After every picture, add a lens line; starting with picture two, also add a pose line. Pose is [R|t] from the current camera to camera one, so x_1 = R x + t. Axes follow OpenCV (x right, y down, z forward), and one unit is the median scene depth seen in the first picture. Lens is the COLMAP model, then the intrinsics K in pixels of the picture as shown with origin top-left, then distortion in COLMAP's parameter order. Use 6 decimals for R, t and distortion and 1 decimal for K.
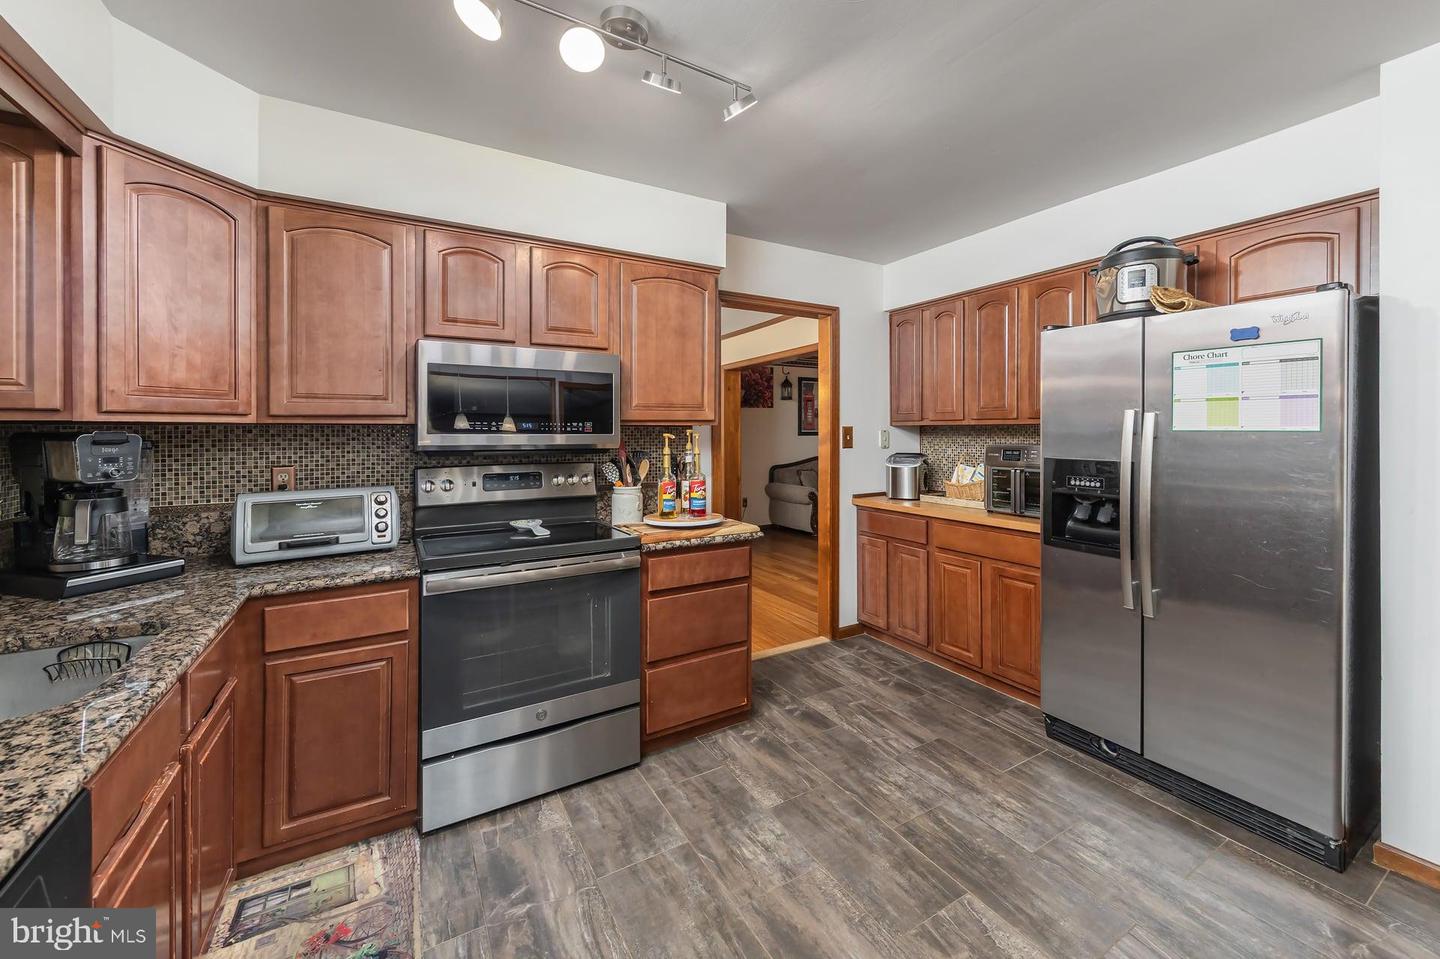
lens RADIAL K [[559.8, 0, 719.7], [0, 559.8, 428.4], [0, 0, 1]] dist [-0.001322, -0.000241]
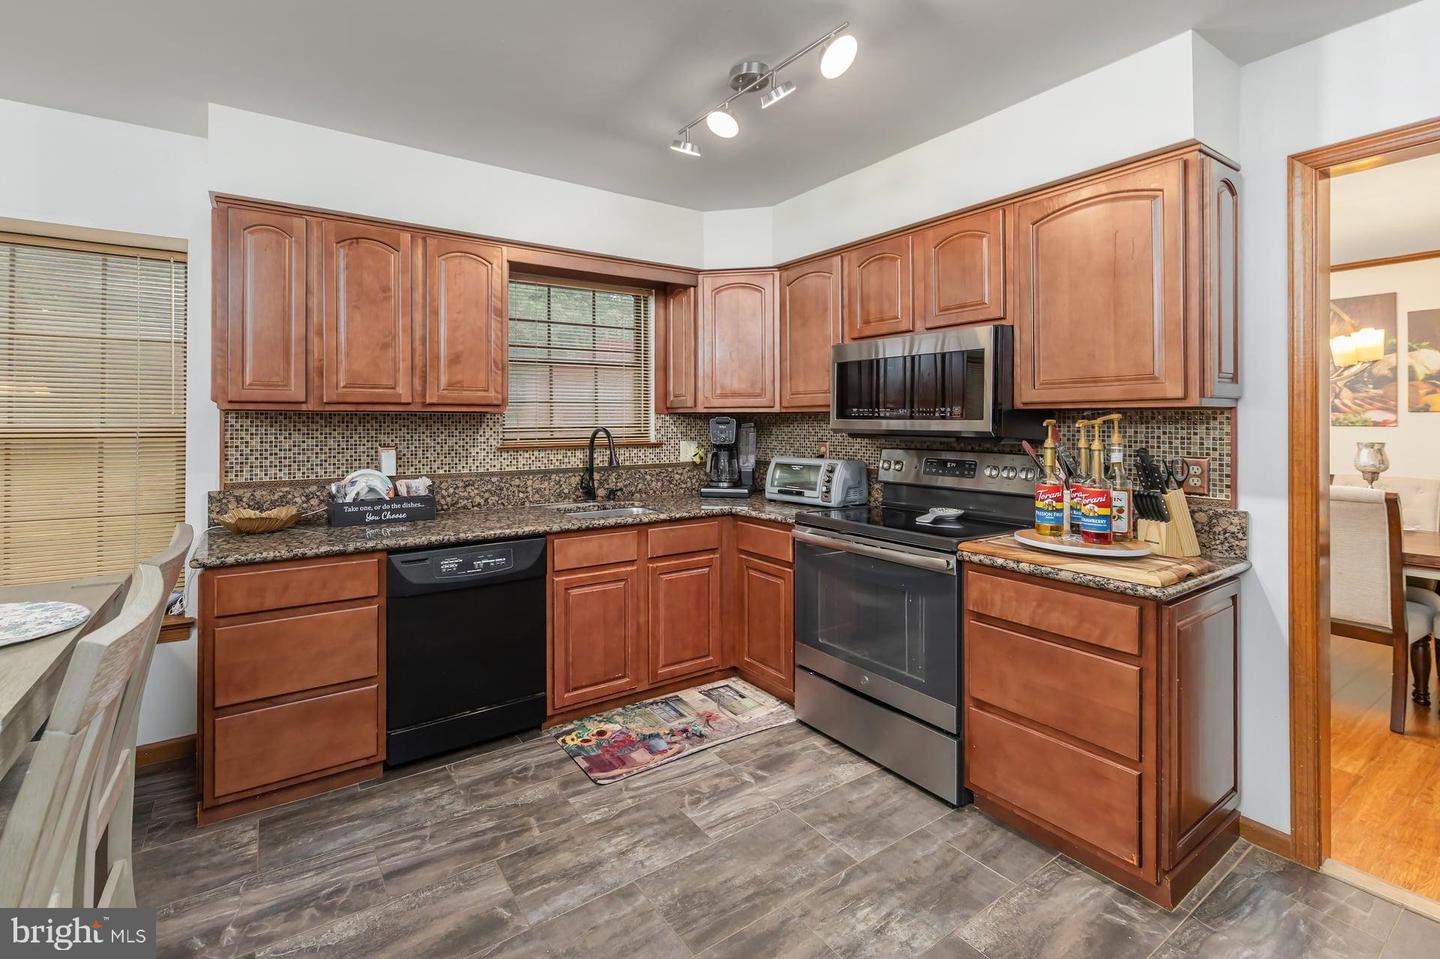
lens RADIAL K [[642.7, 0, 718.3], [0, 642.7, 420.0], [0, 0, 1]] dist [0.000446, 0.000216]
pose [[0.083473, 0.000204, -0.996510, 0.917660], [0.001667, 0.999999, 0.000345, 0.011316], [0.996509, -0.001690, 0.083472, 0.641683]]
